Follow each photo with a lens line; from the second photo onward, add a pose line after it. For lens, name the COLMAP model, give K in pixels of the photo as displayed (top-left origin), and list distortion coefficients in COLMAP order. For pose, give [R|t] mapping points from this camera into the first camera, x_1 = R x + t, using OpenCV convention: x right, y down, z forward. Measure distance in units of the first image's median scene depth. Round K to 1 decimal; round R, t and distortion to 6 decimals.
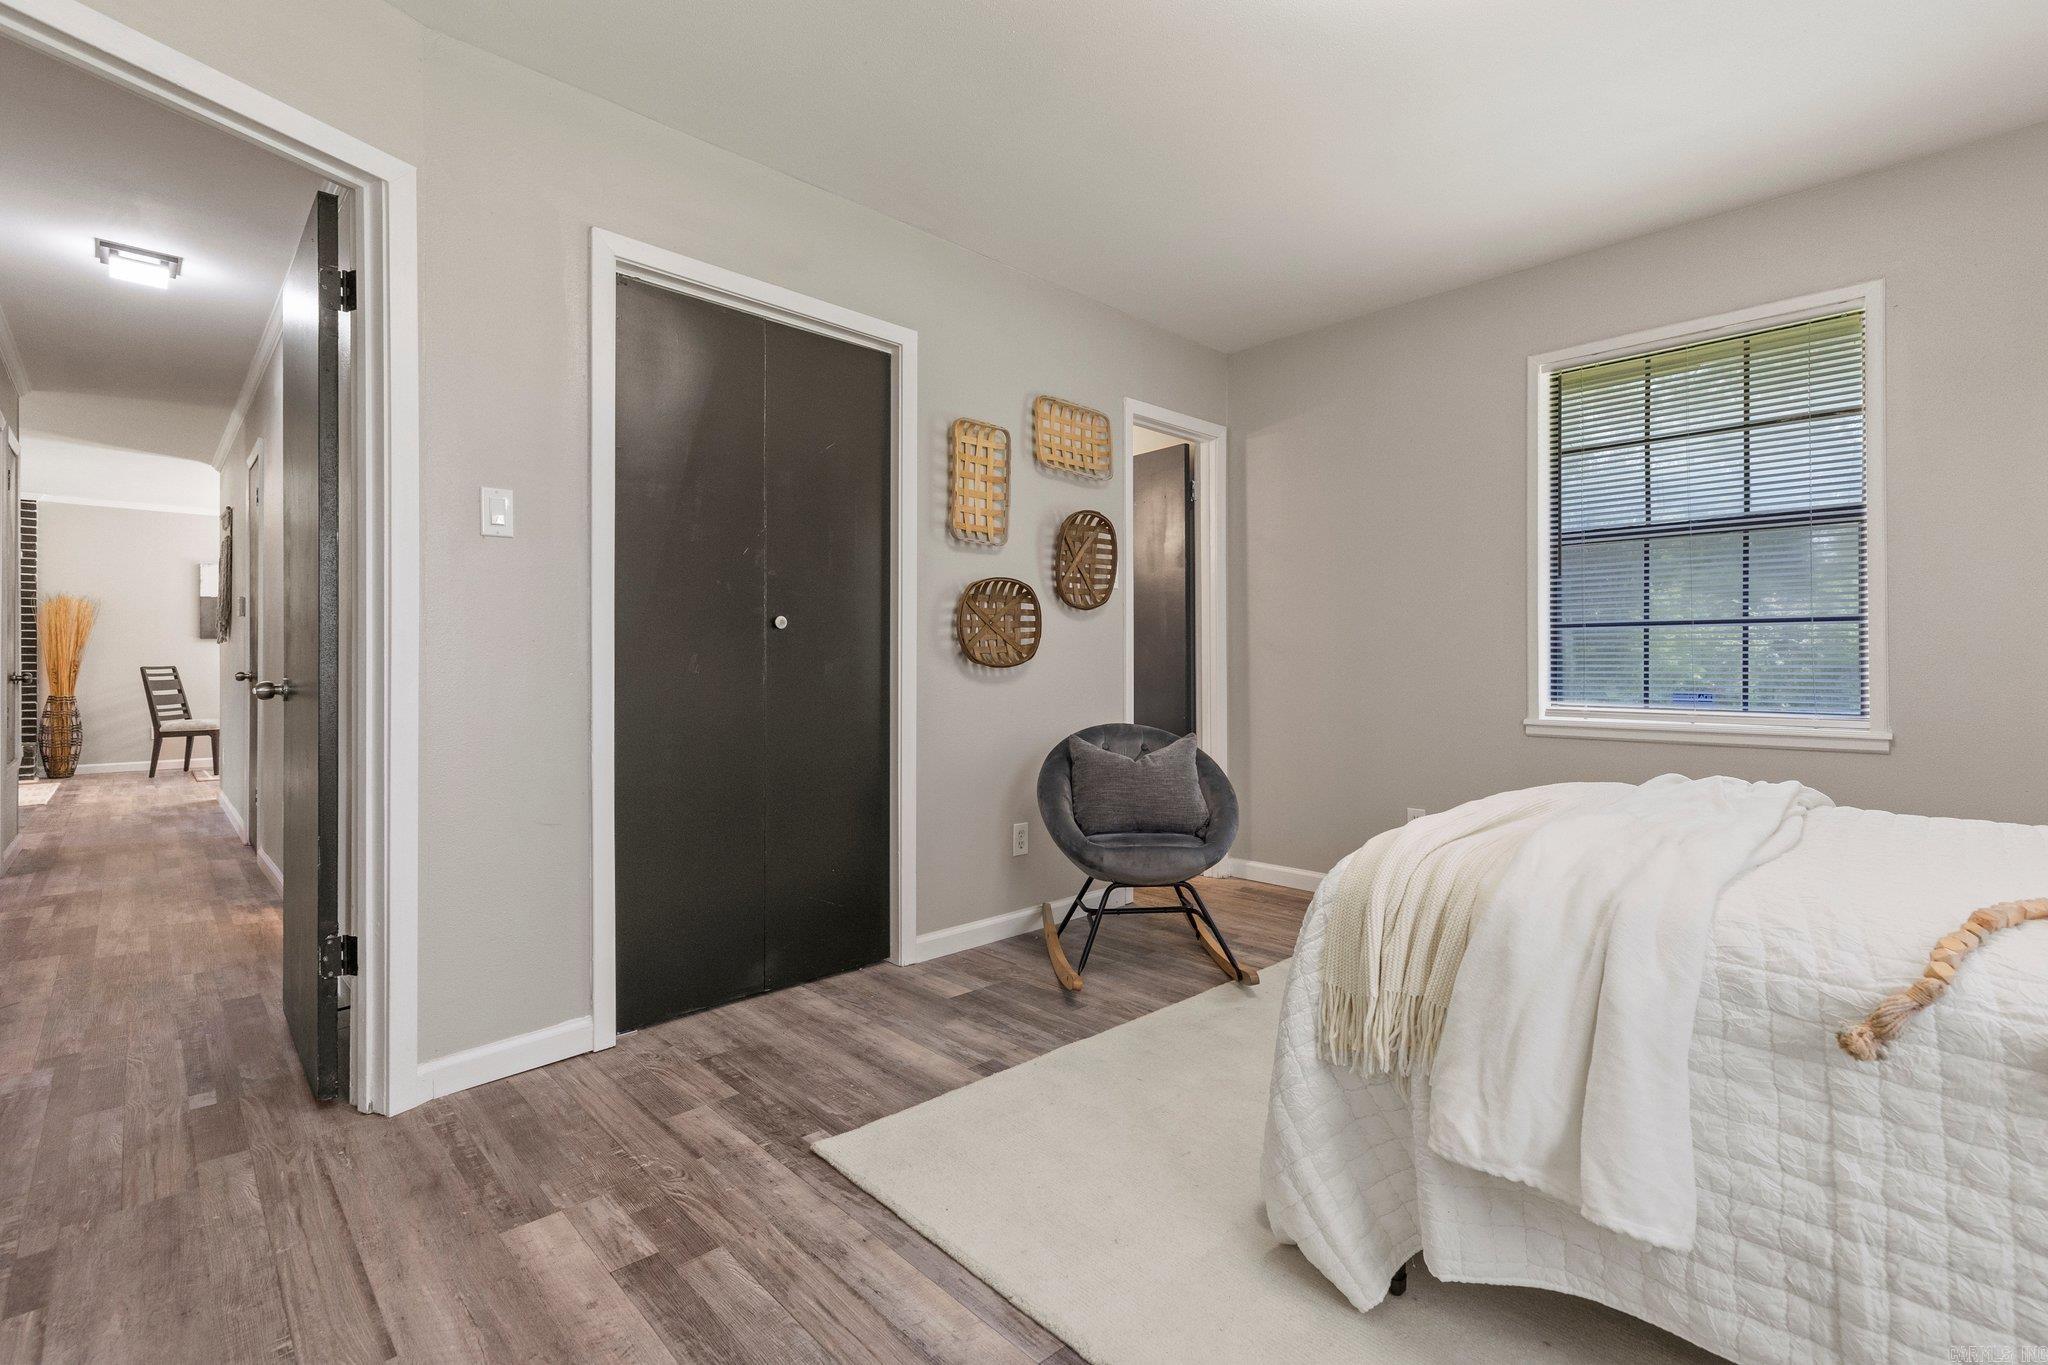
lens RADIAL K [[932.0, 0, 1023.8], [0, 932.0, 667.1], [0, 0, 1]] dist [0.003557, 0.000443]
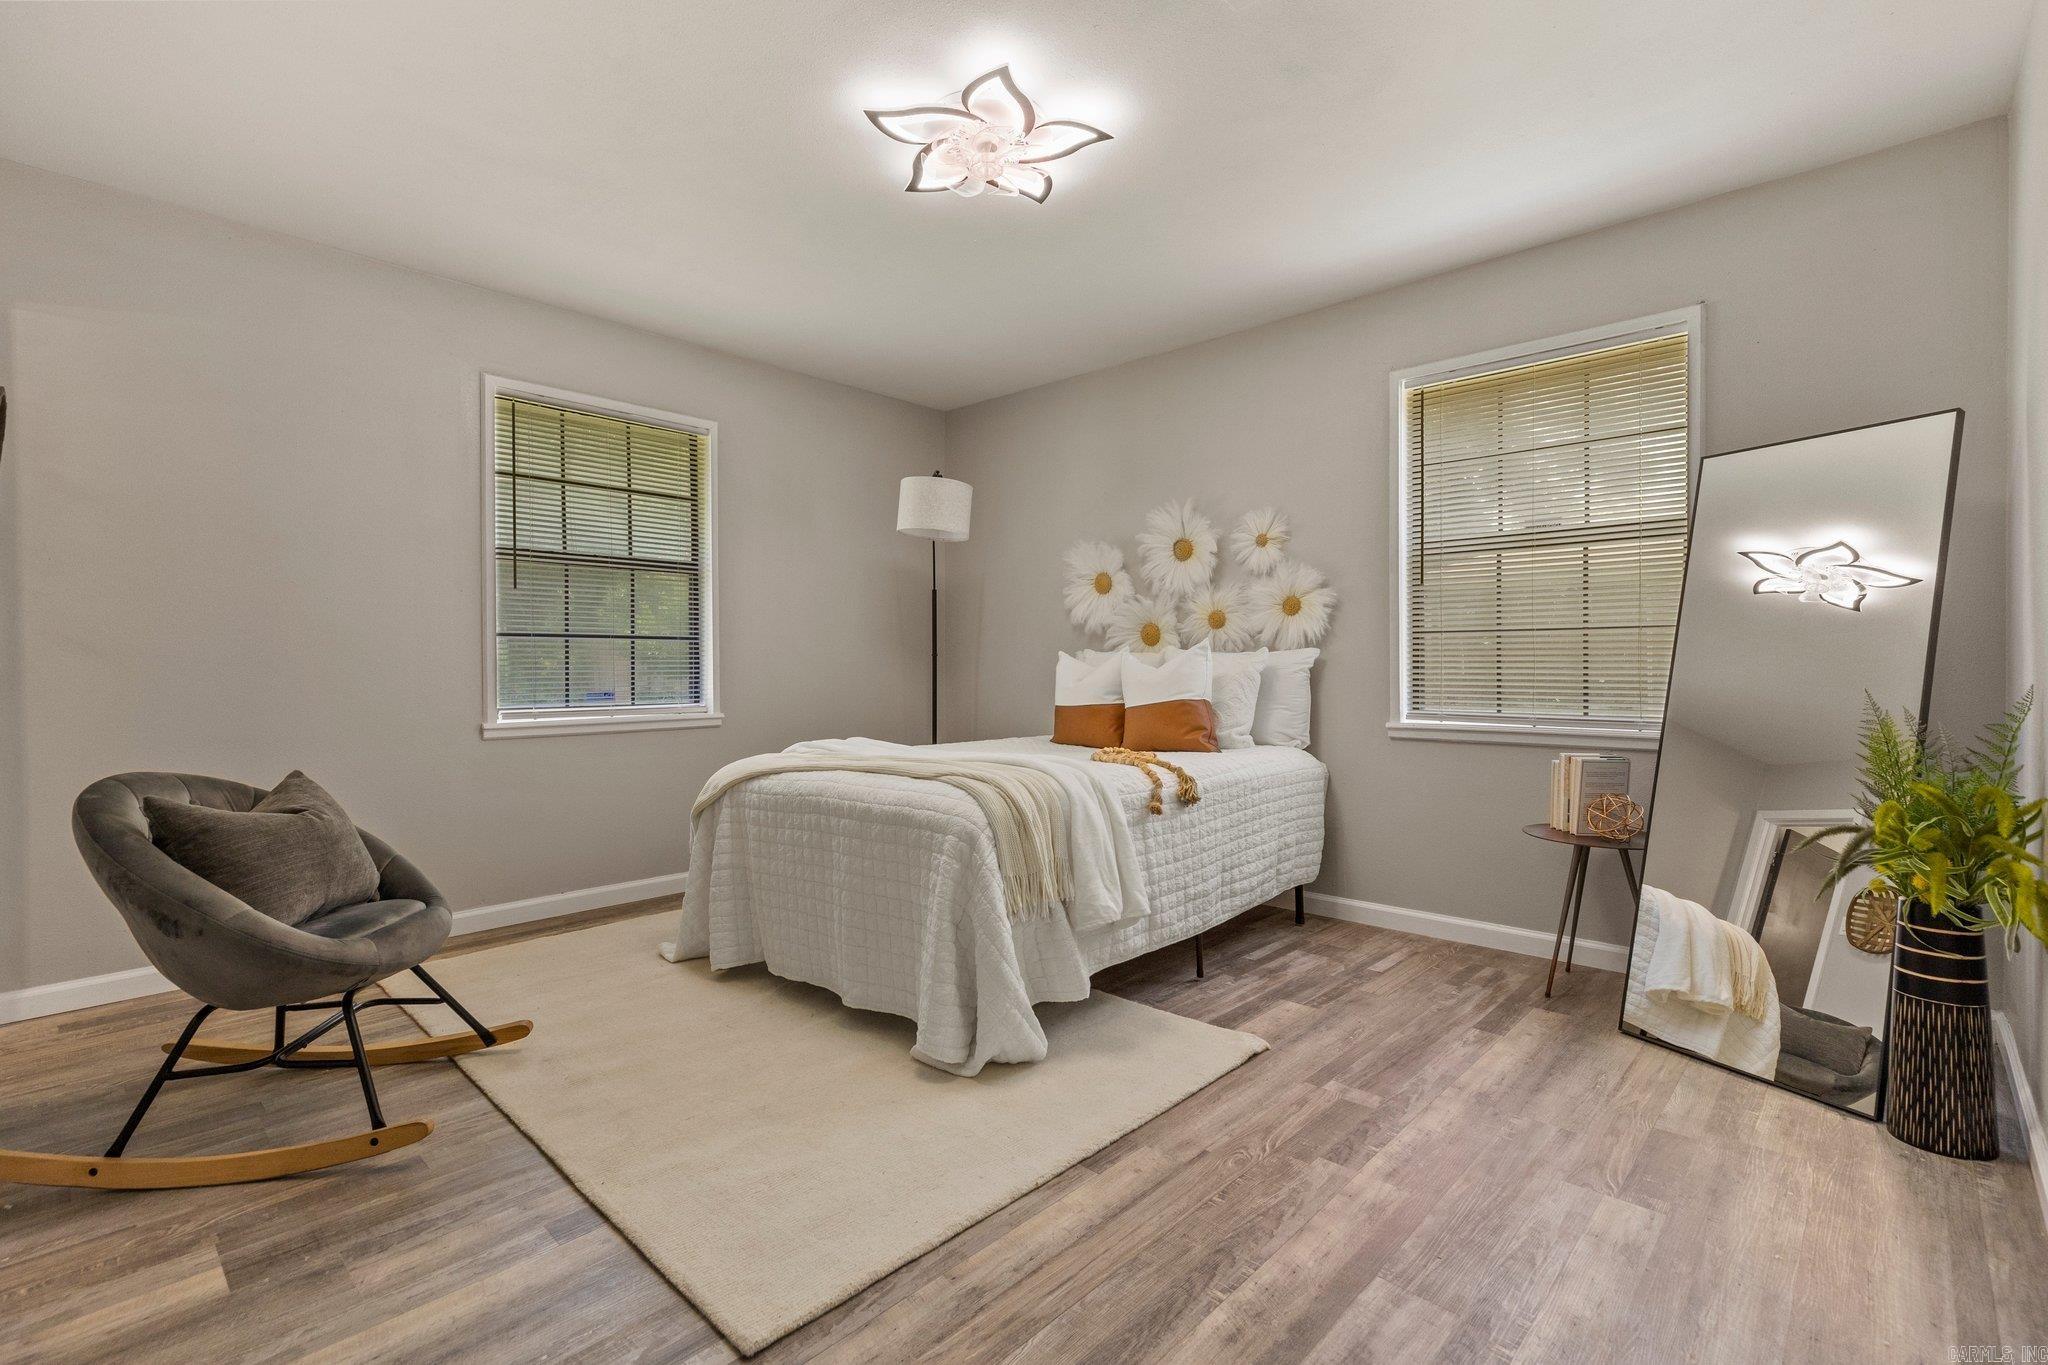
lens RADIAL K [[932.0, 0, 1023.8], [0, 932.0, 667.1], [0, 0, 1]] dist [0.003557, 0.000443]
pose [[-0.060871, -0.002708, 0.998142, -0.646319], [0.006150, 0.999976, 0.003088, -0.007106], [-0.998127, 0.006326, -0.060852, 0.564477]]
